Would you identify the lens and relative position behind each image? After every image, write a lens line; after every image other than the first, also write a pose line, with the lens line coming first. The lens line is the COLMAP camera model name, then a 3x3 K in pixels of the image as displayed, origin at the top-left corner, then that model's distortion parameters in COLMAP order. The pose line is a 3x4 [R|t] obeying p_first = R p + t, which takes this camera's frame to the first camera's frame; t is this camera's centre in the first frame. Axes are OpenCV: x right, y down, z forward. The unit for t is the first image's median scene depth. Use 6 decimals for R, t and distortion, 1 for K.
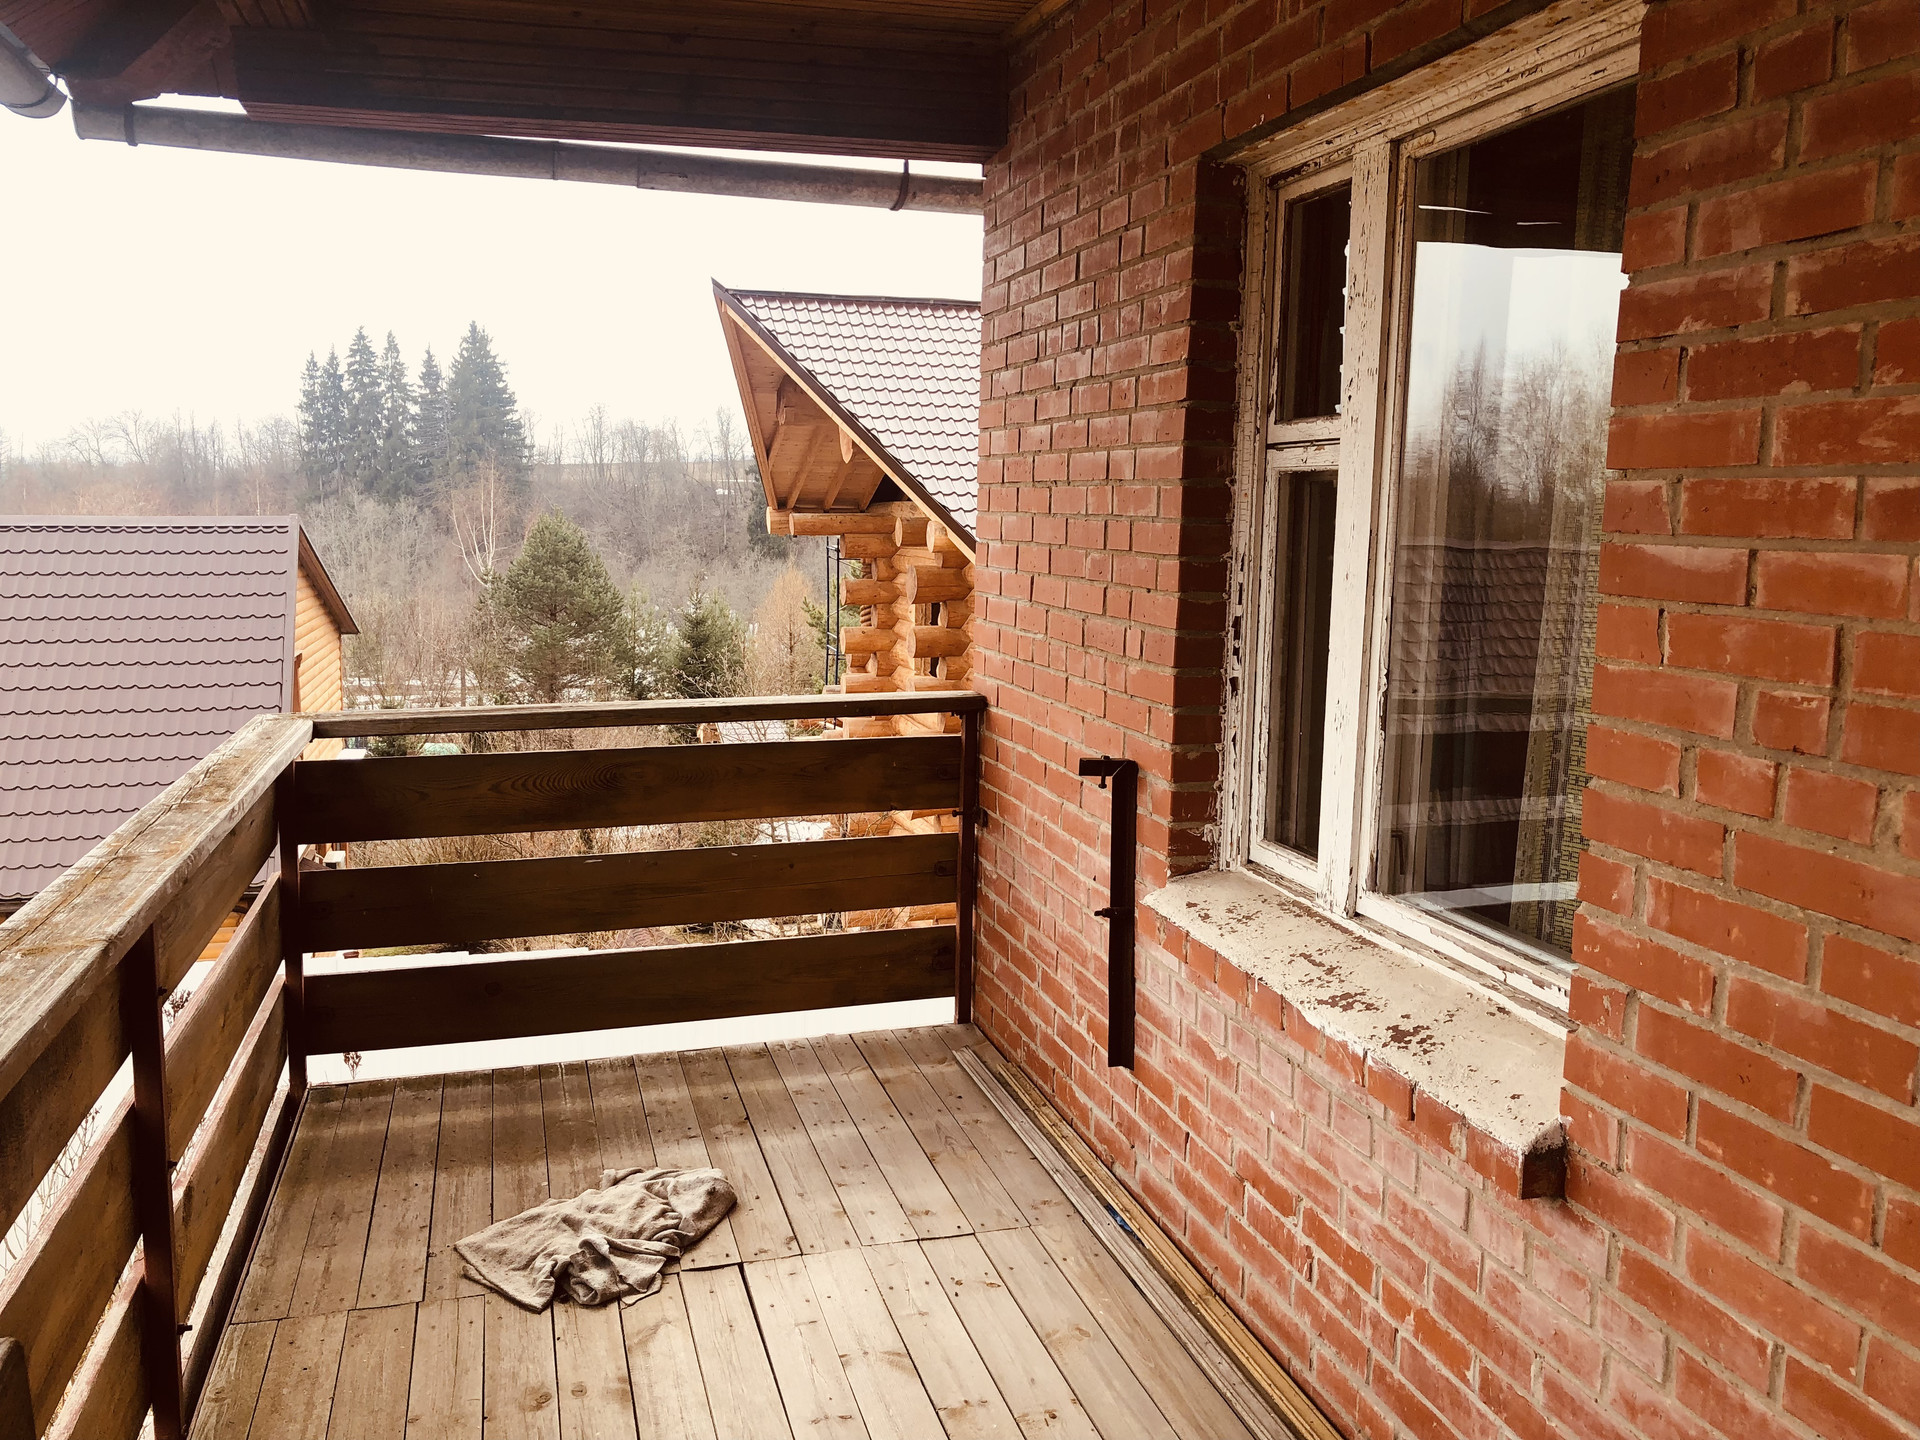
lens RADIAL K [[1549.8, 0, 960.0], [0, 1549.8, 720.0], [0, 0, 1]] dist [0.013314, -0.035894]
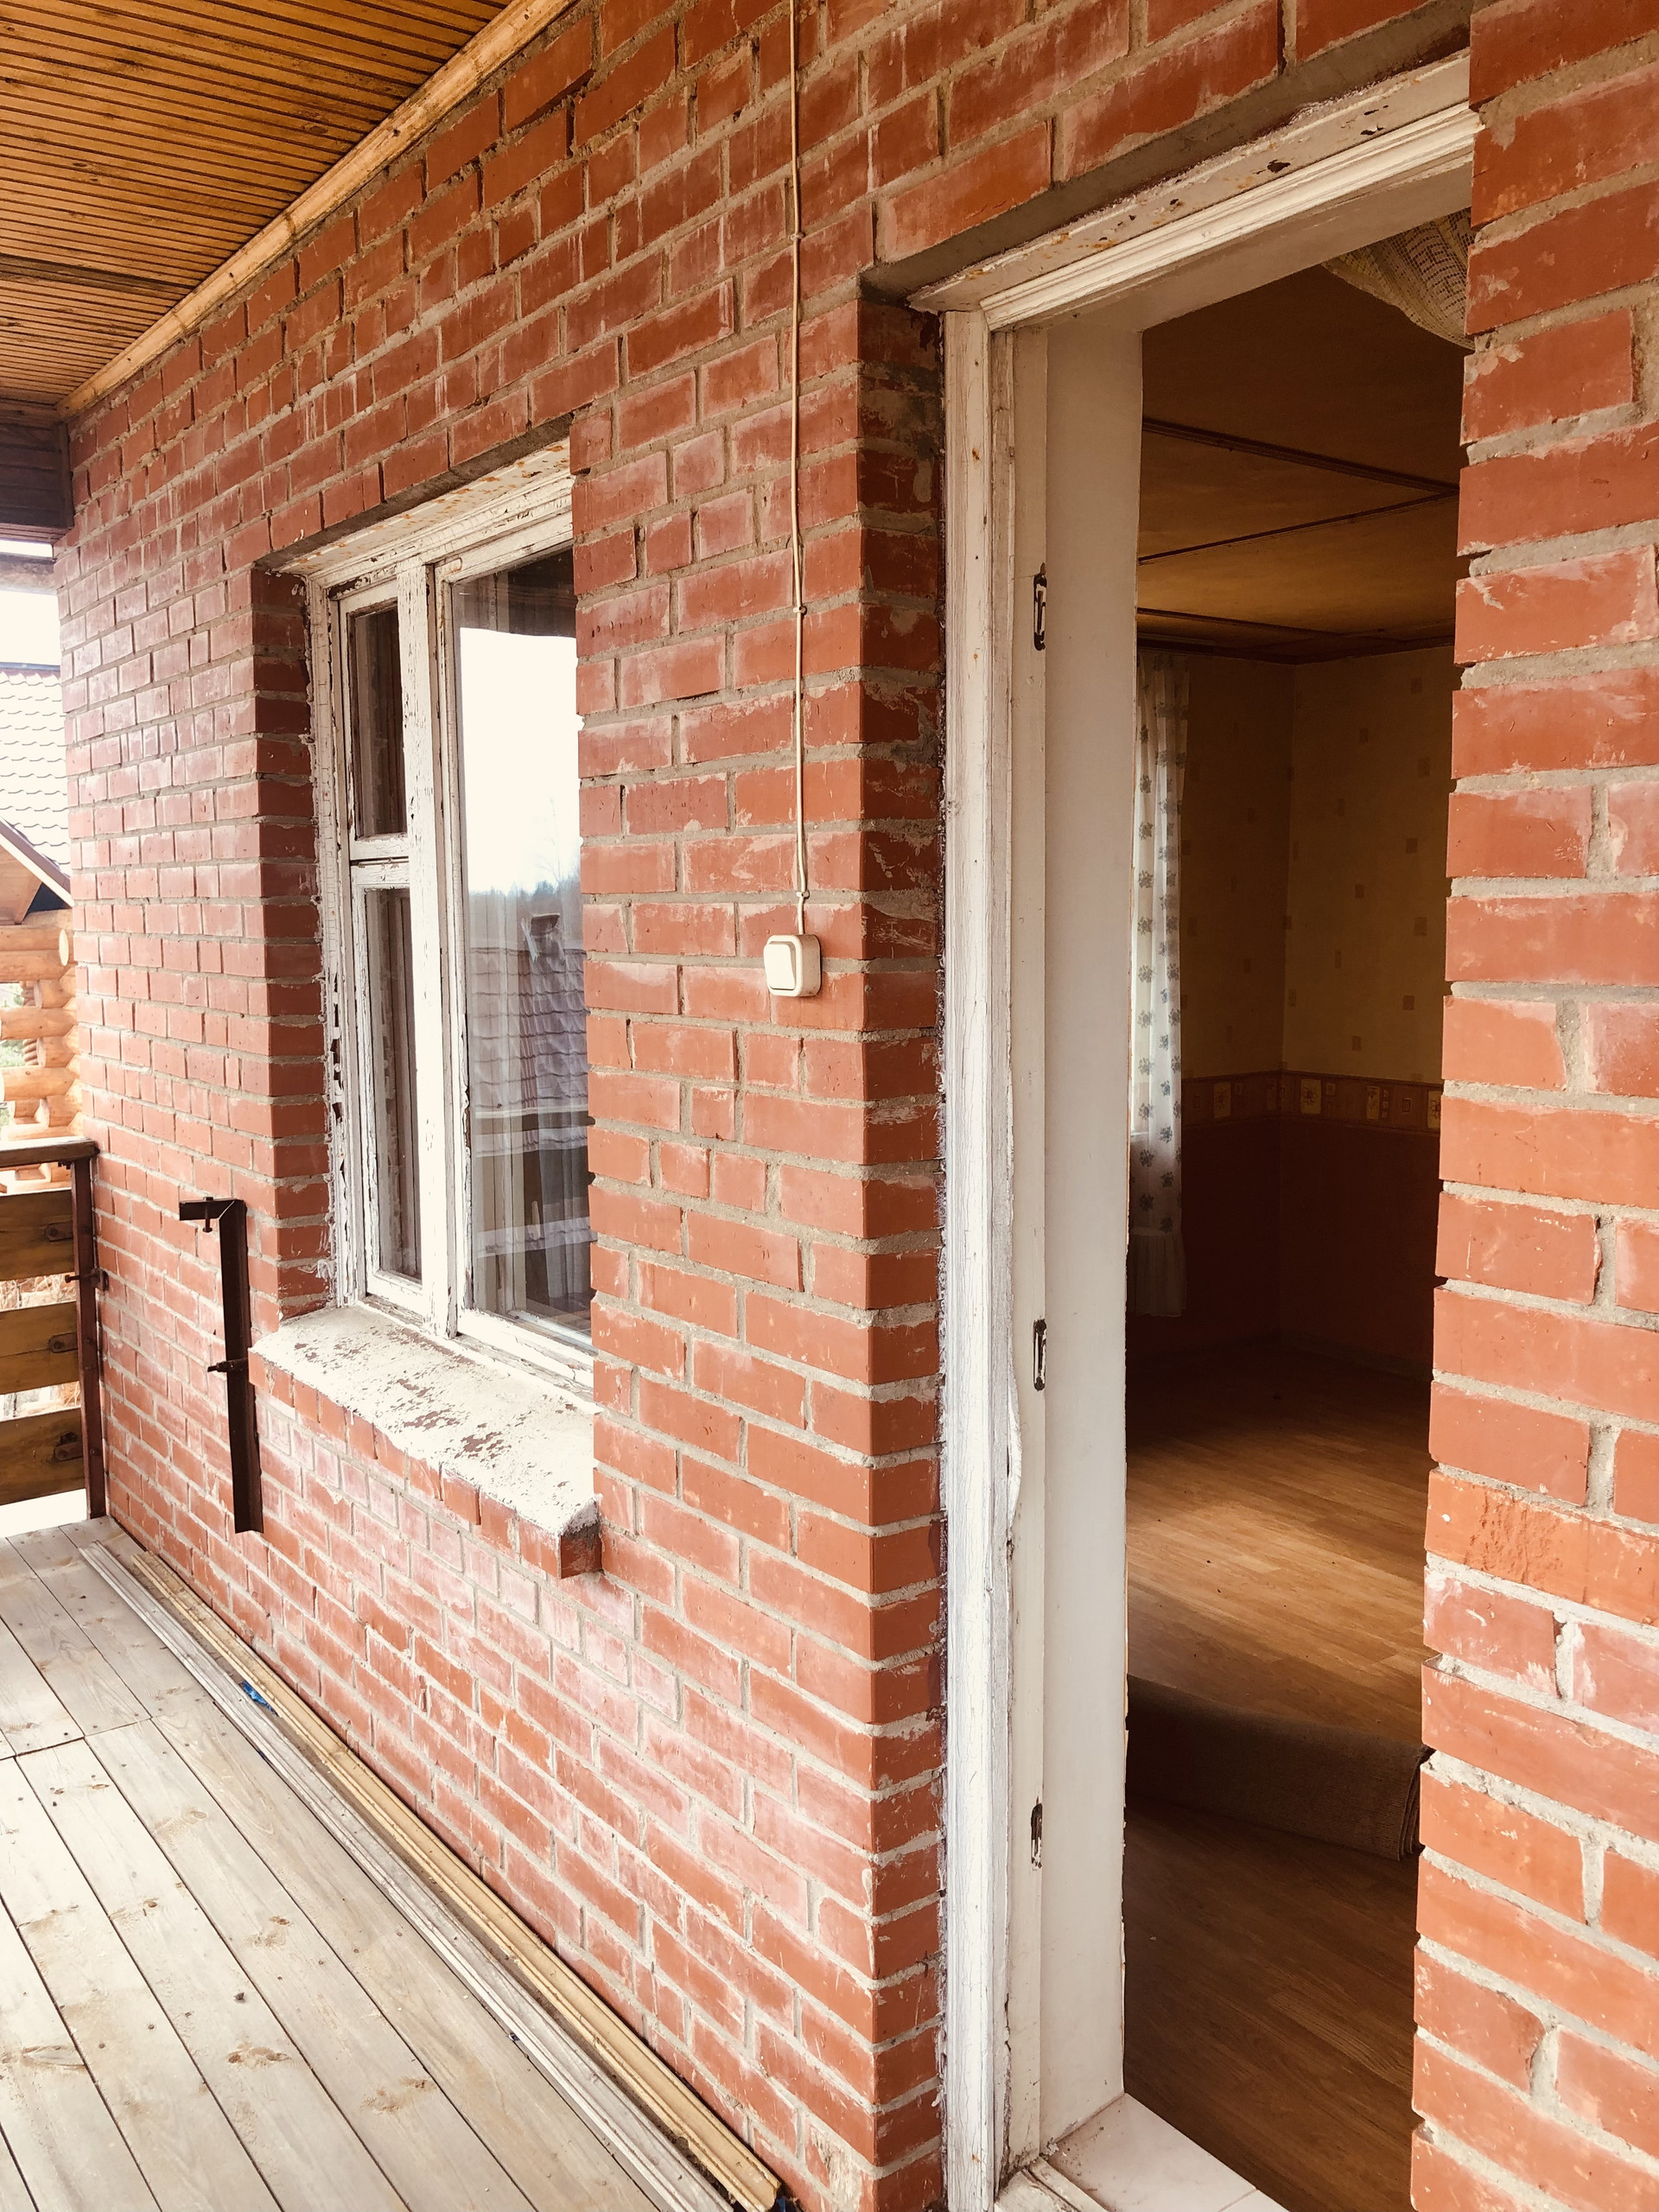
lens RADIAL K [[1781.3, 0, 834.1], [0, 1781.3, 1089.6], [0, 0, 1]] dist [0.083719, -0.258567]
pose [[0.936615, -0.064988, 0.344281, 0.098745], [0.075847, 0.996954, -0.018152, 0.008721], [-0.342052, 0.043114, 0.938691, -0.165606]]
